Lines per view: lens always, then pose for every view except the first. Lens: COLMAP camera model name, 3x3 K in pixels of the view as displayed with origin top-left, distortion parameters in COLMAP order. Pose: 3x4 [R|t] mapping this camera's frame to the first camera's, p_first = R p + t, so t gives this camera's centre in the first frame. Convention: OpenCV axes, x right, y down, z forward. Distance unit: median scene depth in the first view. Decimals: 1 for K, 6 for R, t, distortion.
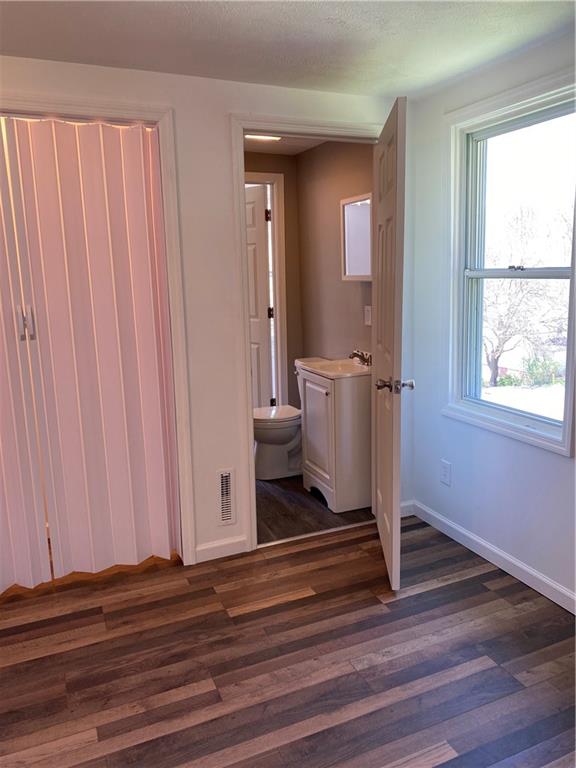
lens RADIAL K [[584.1, 0, 287.2], [0, 584.1, 381.1], [0, 0, 1]] dist [0.027802, -0.024212]
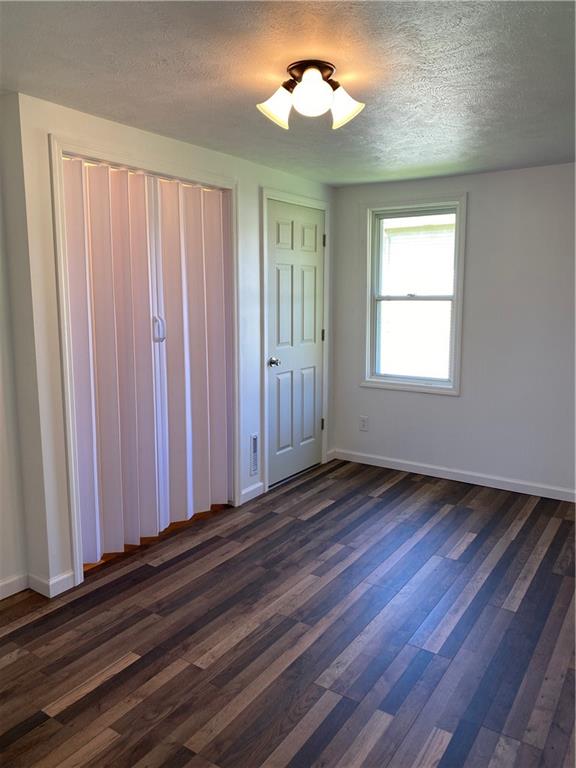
lens RADIAL K [[598.8, 0, 291.0], [0, 598.8, 373.1], [0, 0, 1]] dist [0.137261, -0.000559]
pose [[0.828485, -0.049046, 0.557860, -0.923482], [0.080126, 0.996290, -0.031404, 0.065903], [-0.554250, 0.070717, 0.829341, -0.281419]]
